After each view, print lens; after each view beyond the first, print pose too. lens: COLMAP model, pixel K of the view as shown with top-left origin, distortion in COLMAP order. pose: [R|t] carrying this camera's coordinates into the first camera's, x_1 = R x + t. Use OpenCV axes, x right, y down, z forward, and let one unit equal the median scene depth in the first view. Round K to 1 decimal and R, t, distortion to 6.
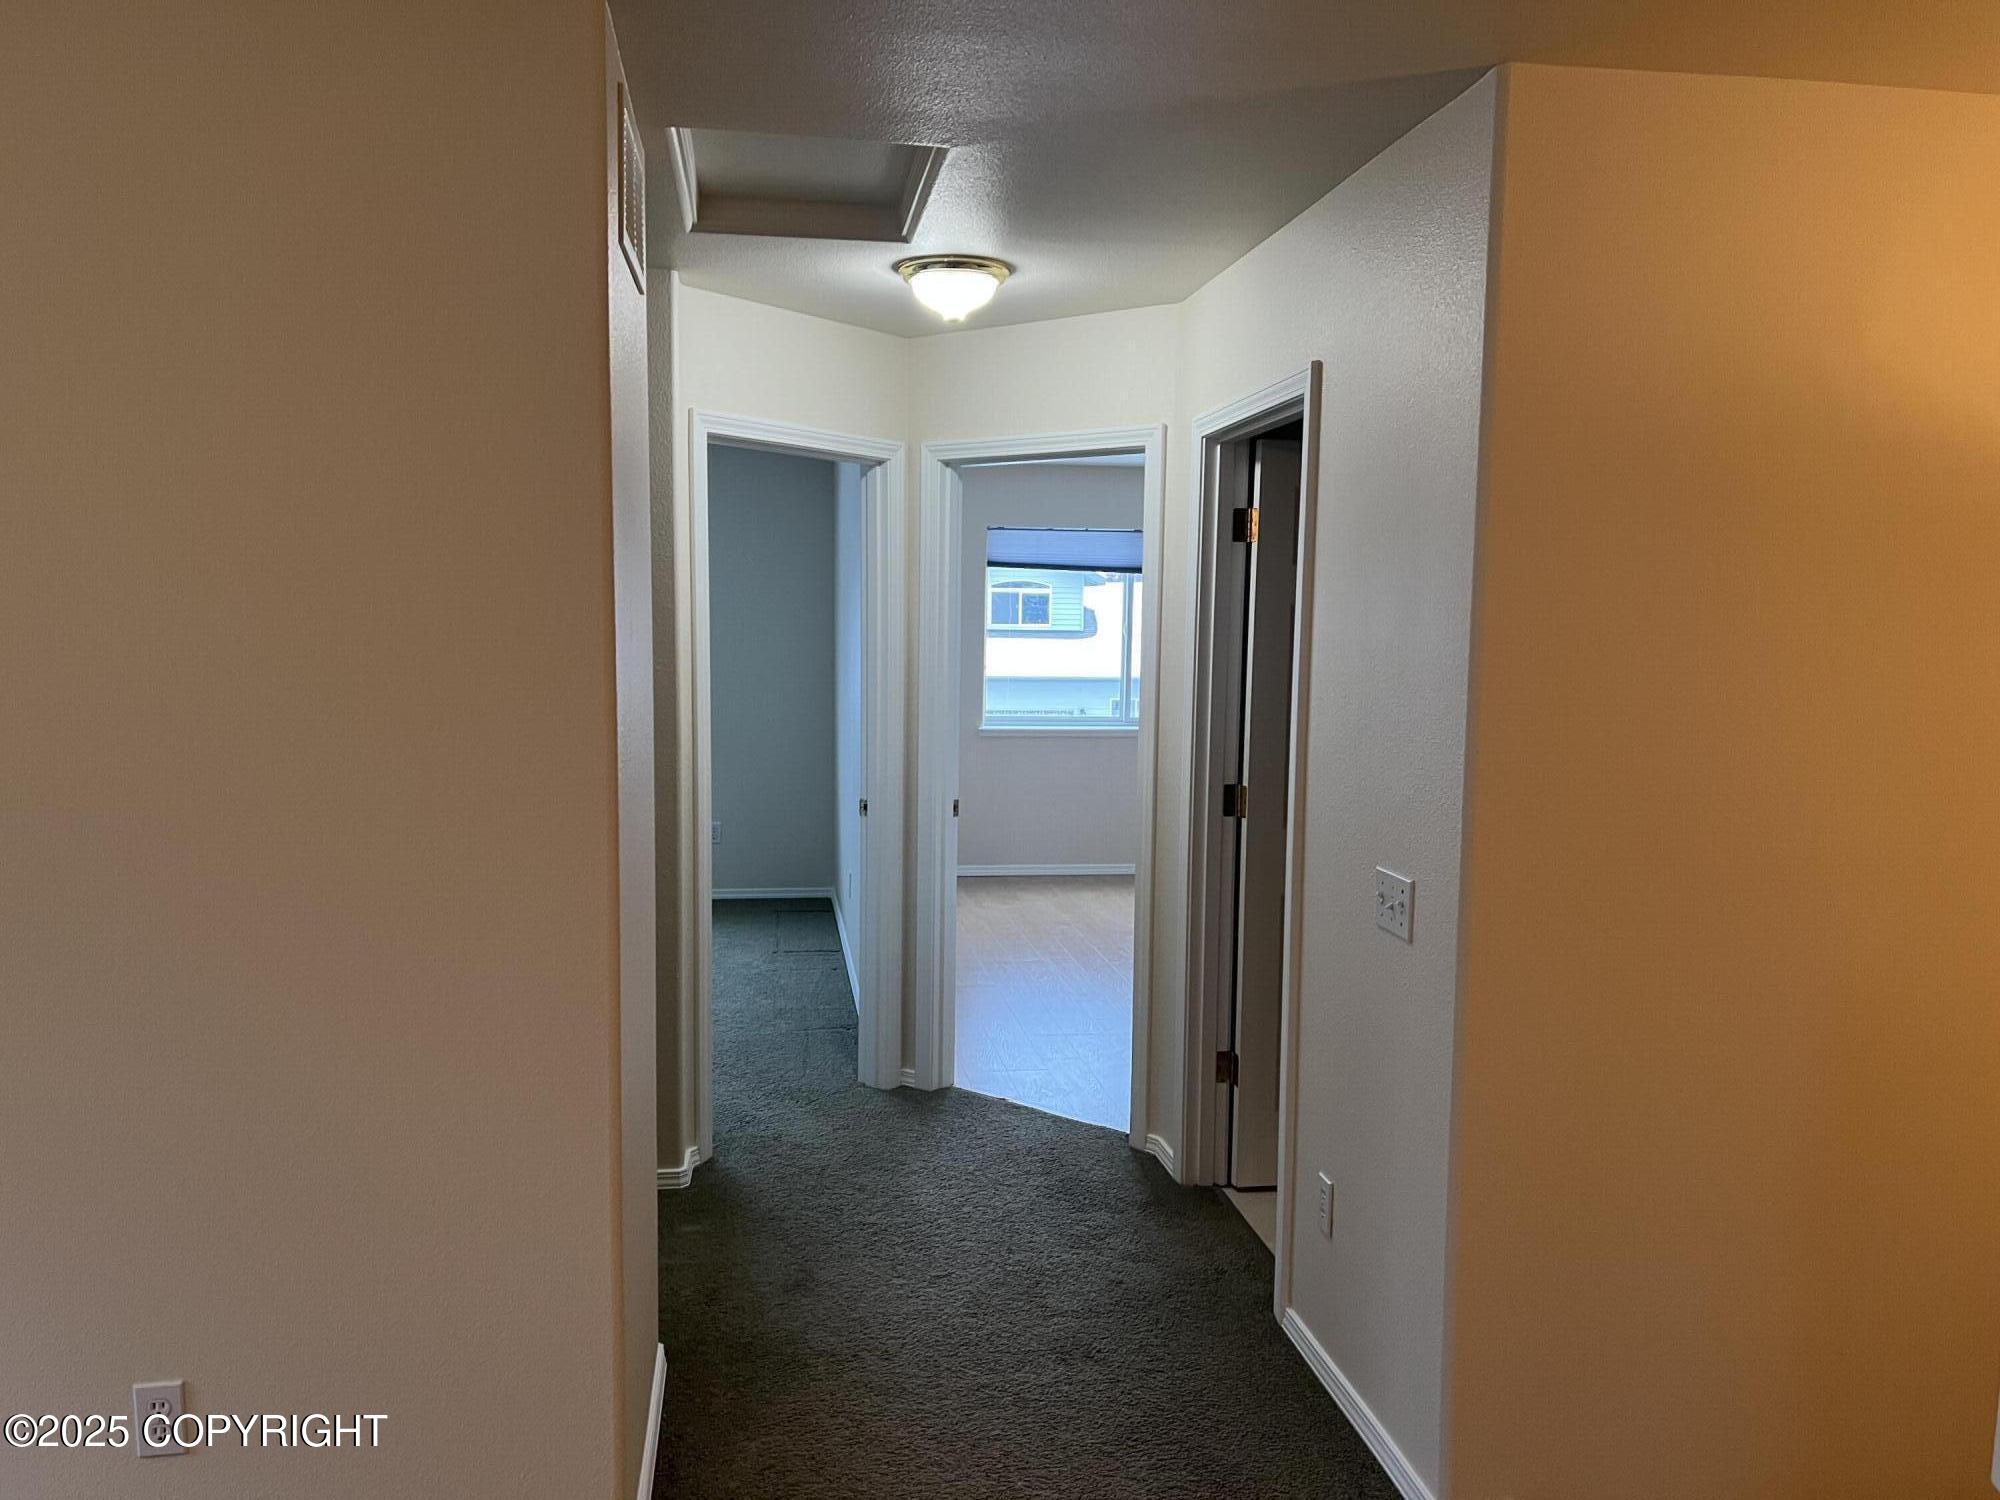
lens RADIAL K [[1498.4, 0, 1001.7], [0, 1498.4, 746.6], [0, 0, 1]] dist [0.045704, -0.046340]
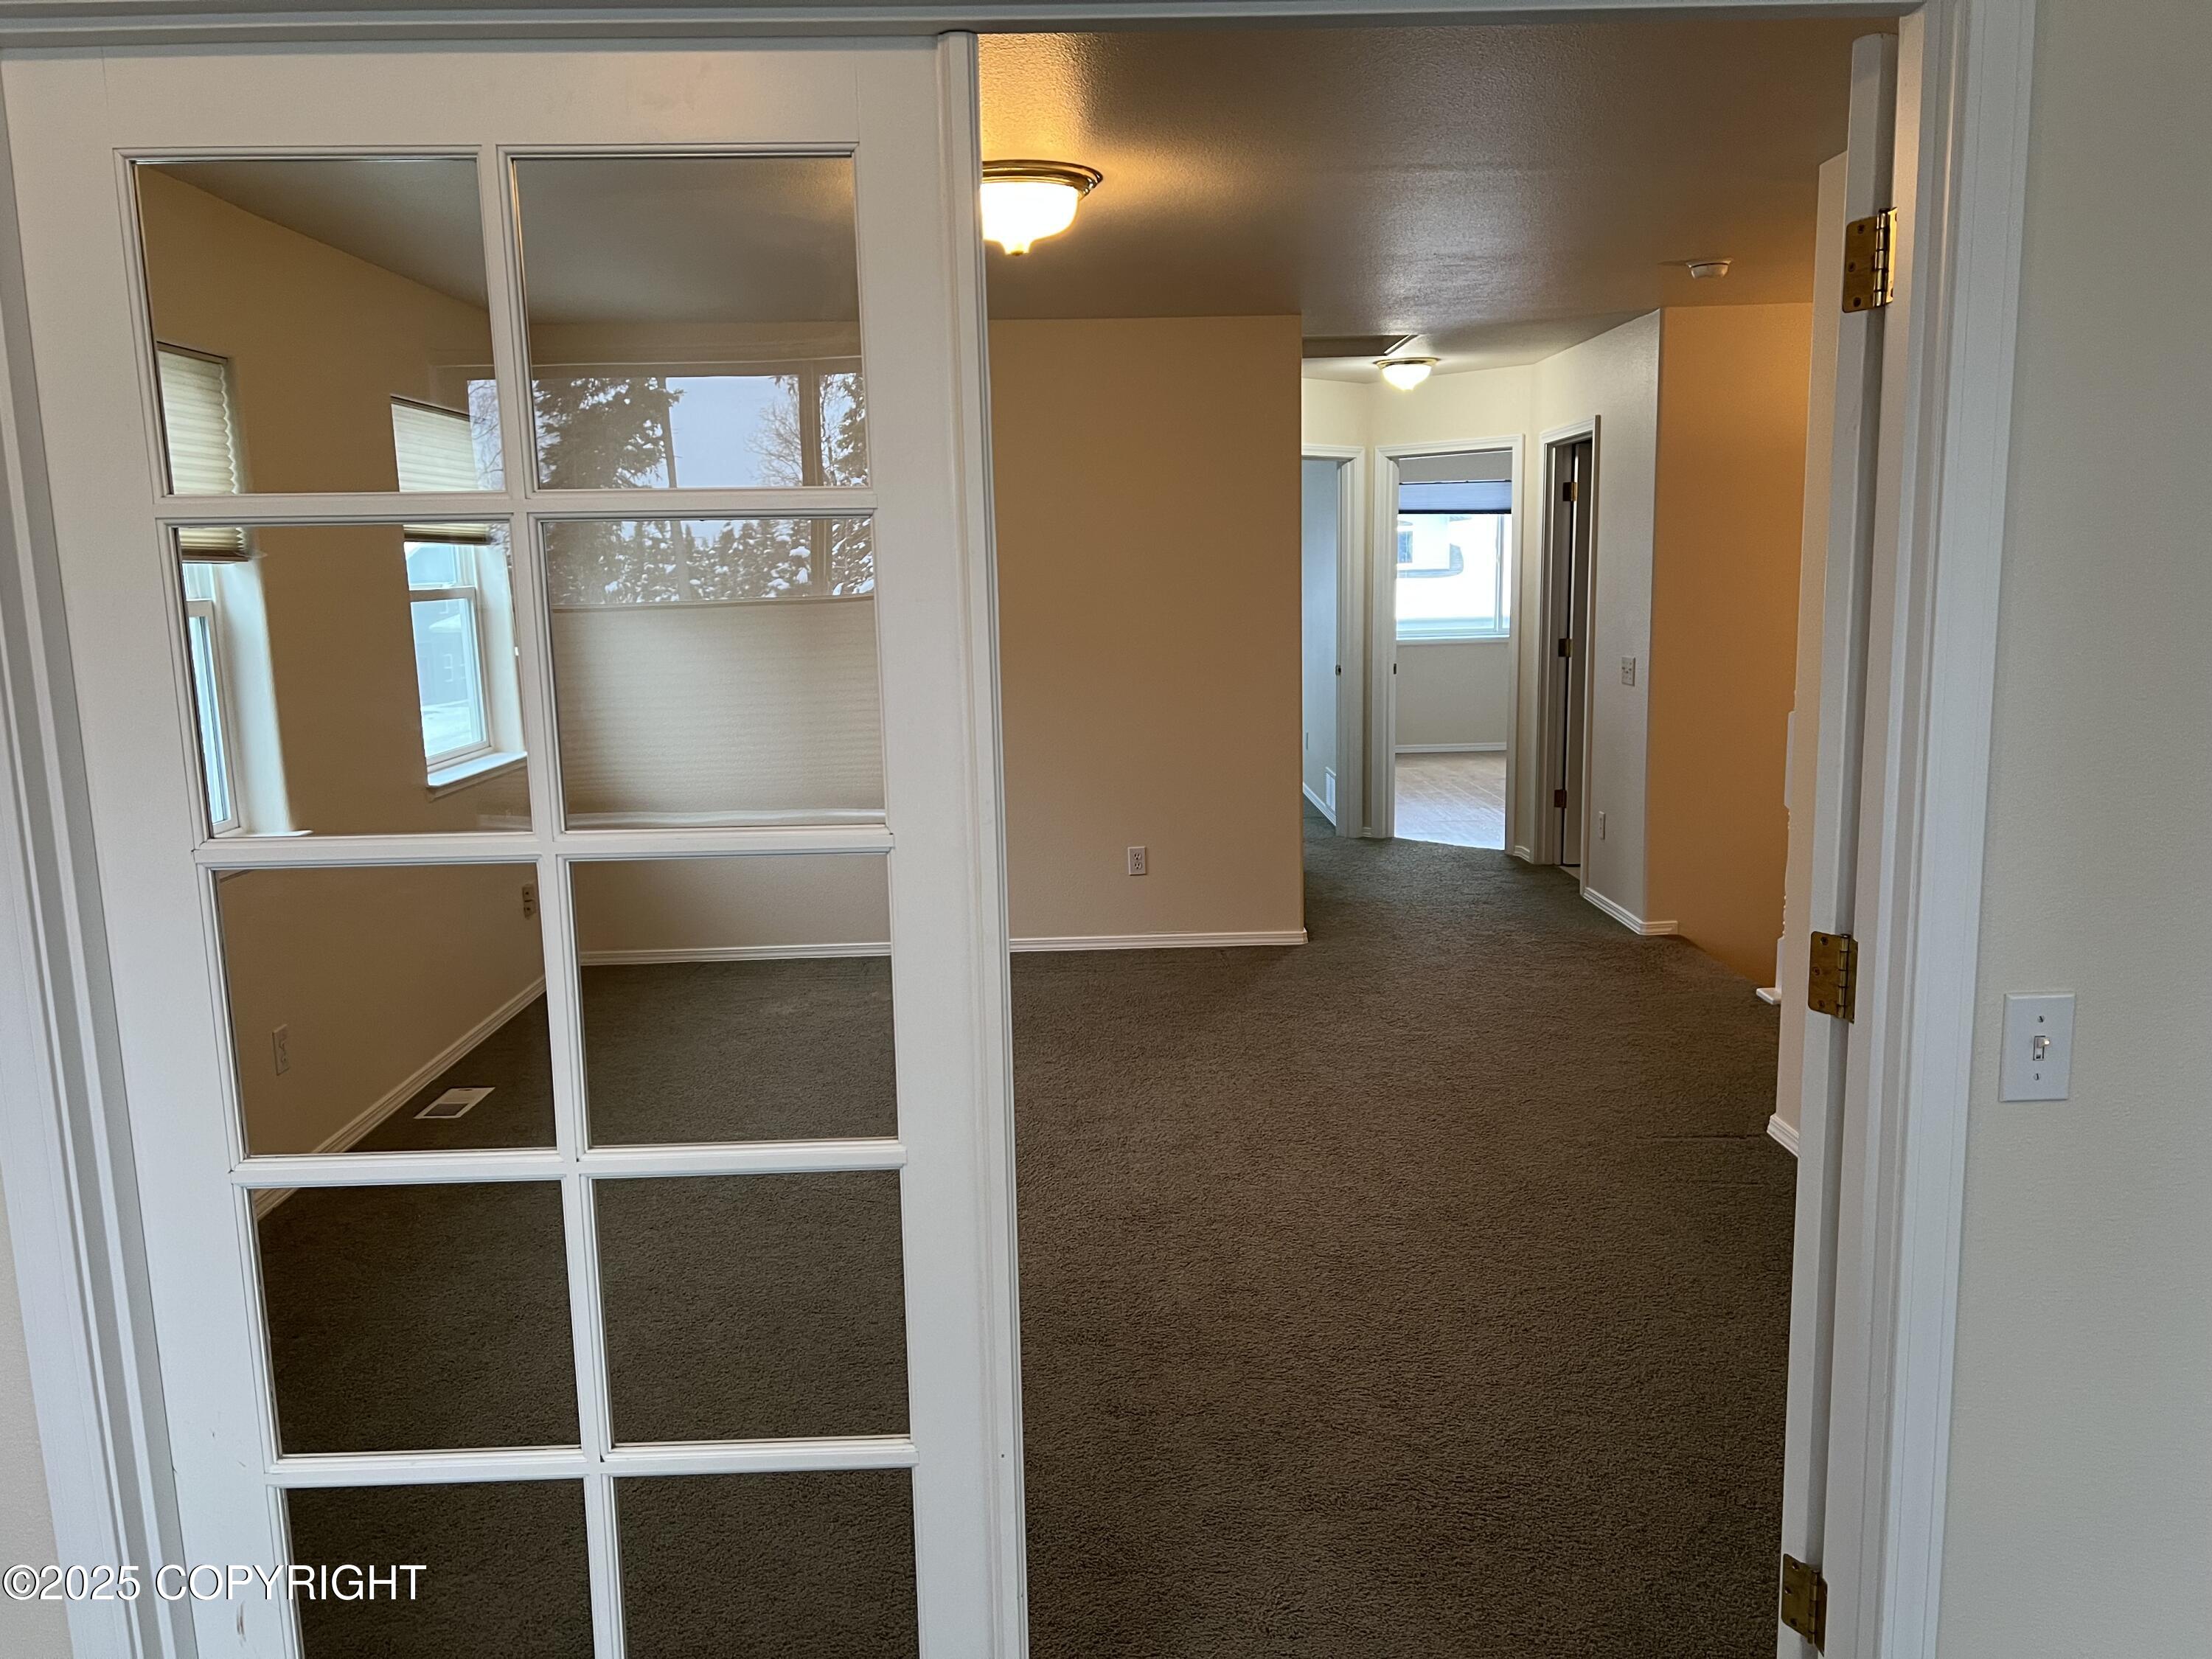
lens RADIAL K [[1657.2, 0, 1093.7], [0, 1657.2, 837.3], [0, 0, 1]] dist [0.045704, -0.046340]
pose [[0.988061, -0.012803, -0.153532, -0.083762], [0.024498, 0.996918, 0.074530, 0.085864], [0.152104, -0.077401, 0.985329, -0.907676]]
